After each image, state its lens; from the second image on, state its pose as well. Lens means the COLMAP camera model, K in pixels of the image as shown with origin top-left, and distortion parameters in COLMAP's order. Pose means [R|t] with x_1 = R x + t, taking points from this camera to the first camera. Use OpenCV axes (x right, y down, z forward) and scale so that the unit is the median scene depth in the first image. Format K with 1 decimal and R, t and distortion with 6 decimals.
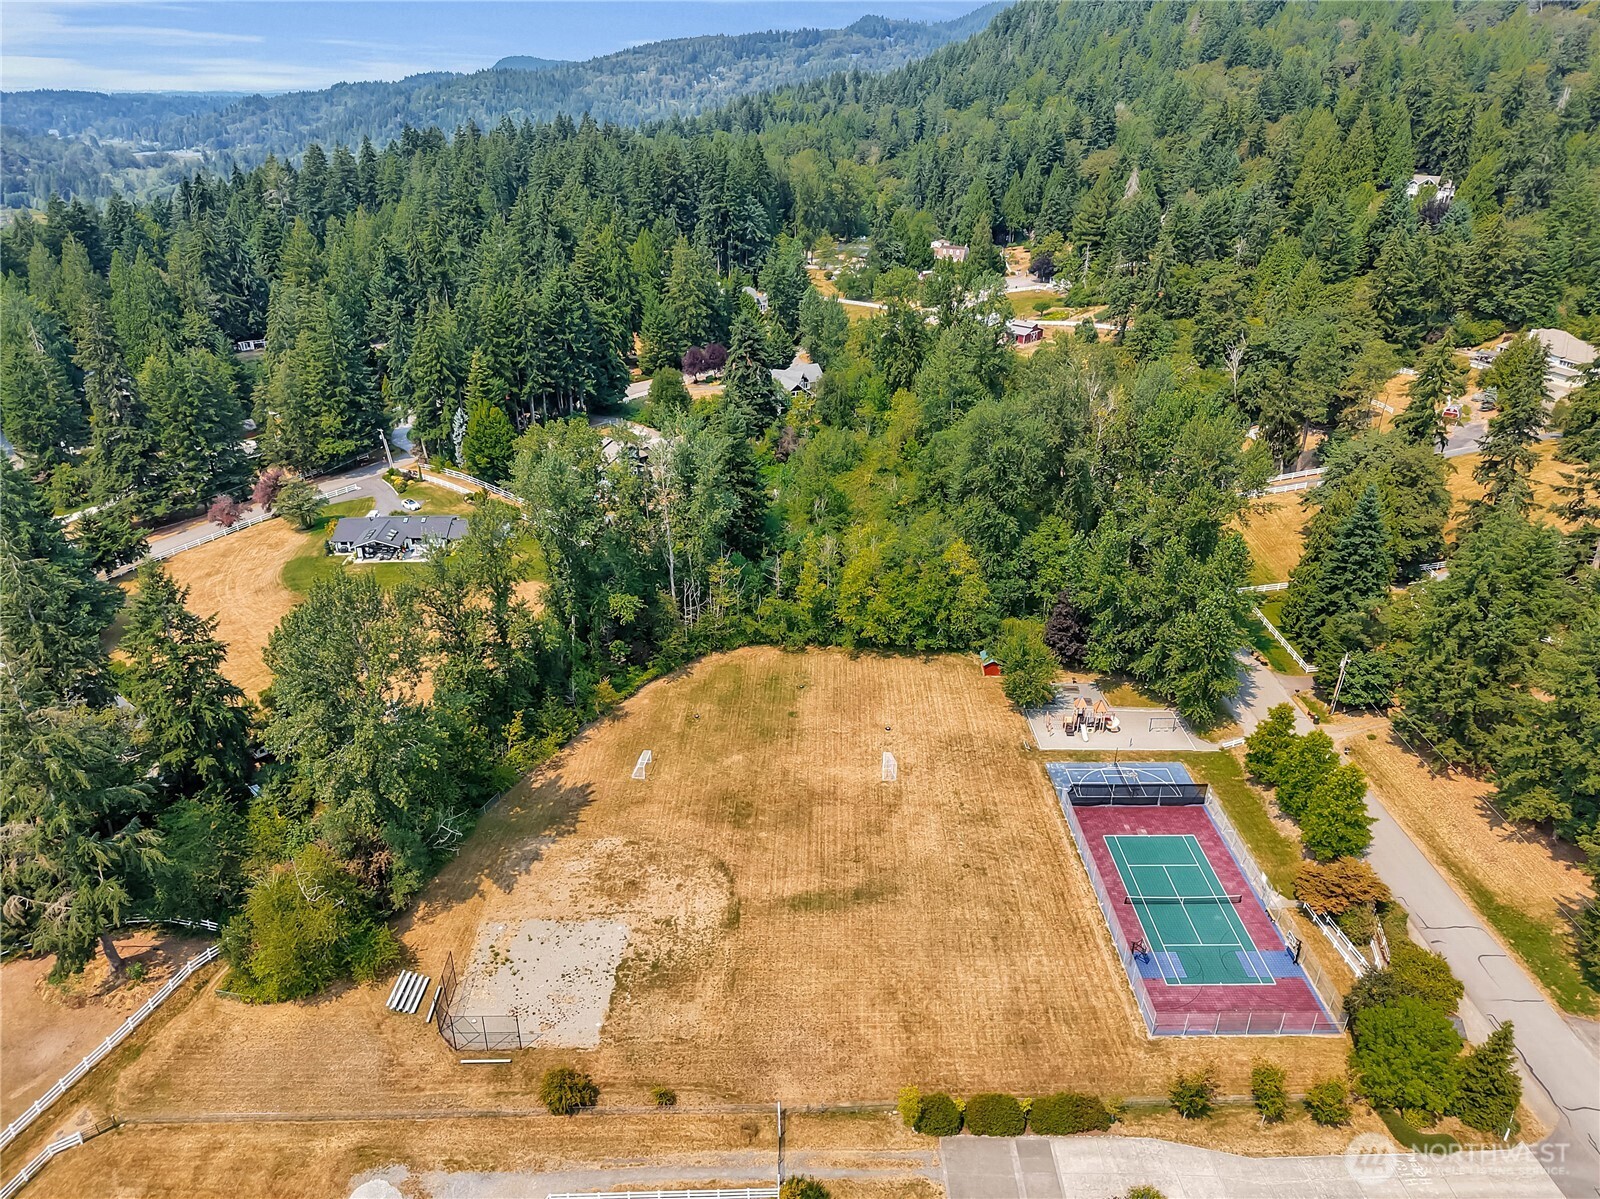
lens RADIAL K [[1067.3, 0, 800.0], [0, 1067.3, 599.5], [0, 0, 1]] dist [0.005376, -0.004938]
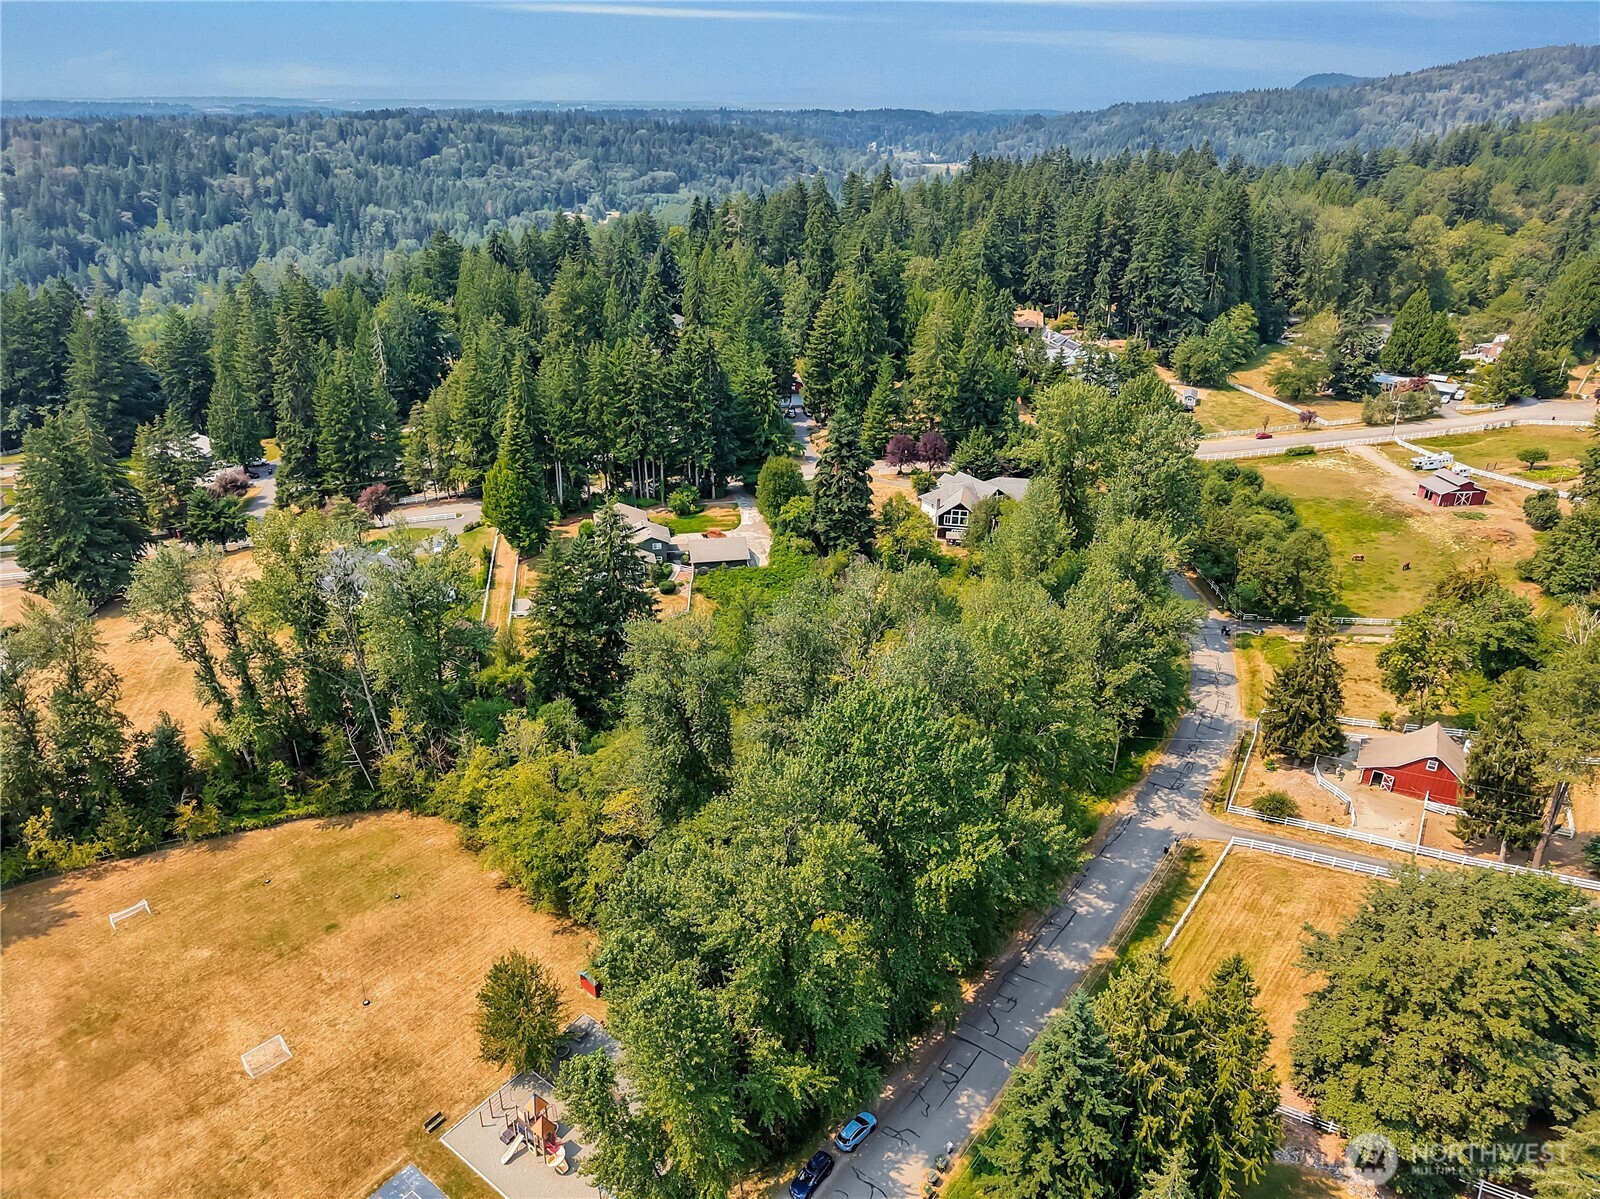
lens RADIAL K [[1067.3, 0, 800.0], [0, 1067.3, 599.5], [0, 0, 1]] dist [0.005376, -0.004938]
pose [[0.787498, 0.258723, -0.559383, 0.228592], [-0.266368, 0.961352, 0.069647, -0.097379], [0.555783, 0.094155, 0.825978, 0.175000]]
